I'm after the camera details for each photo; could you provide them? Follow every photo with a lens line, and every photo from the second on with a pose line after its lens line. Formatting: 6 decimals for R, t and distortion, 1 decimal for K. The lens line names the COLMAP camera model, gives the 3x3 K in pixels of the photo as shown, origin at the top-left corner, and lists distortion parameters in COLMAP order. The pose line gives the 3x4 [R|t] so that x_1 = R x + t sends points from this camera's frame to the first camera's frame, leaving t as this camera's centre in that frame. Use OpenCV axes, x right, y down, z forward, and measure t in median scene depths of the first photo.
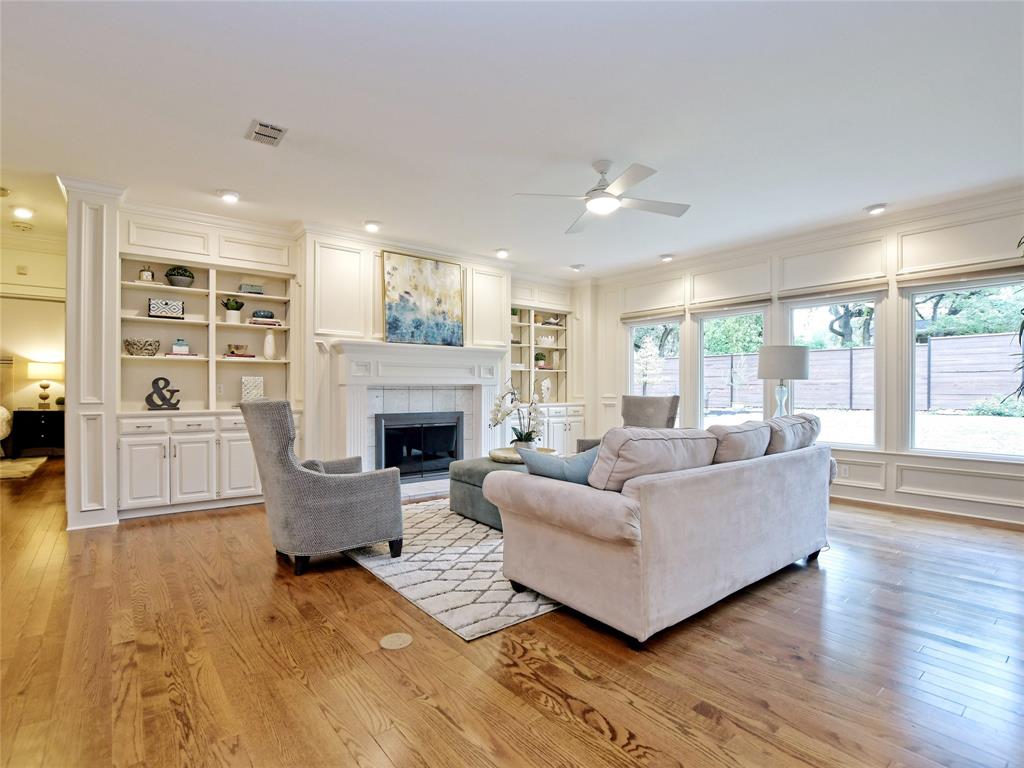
lens RADIAL K [[510.0, 0, 502.5], [0, 510.0, 392.4], [0, 0, 1]] dist [-0.022368, 0.000492]
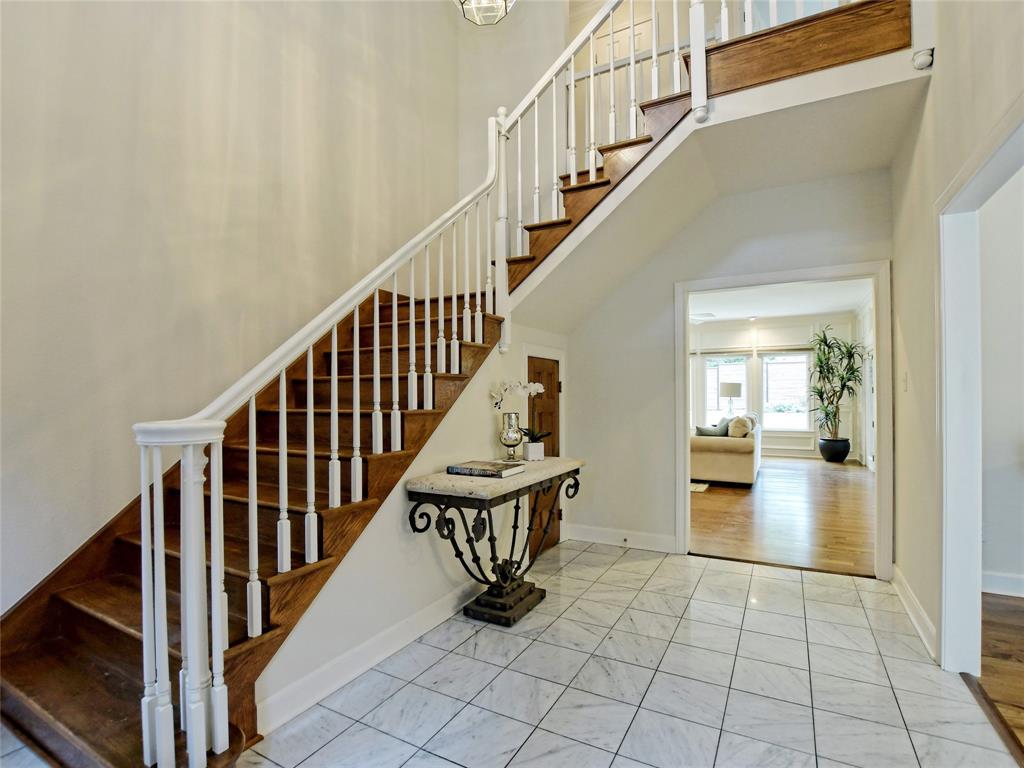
lens RADIAL K [[510.0, 0, 502.5], [0, 510.0, 392.4], [0, 0, 1]] dist [-0.022368, 0.000492]
pose [[0.919579, -0.000726, 0.392905, -1.069796], [0.006409, 0.999893, -0.013154, -0.018365], [-0.392854, 0.014615, 0.919485, -0.567448]]
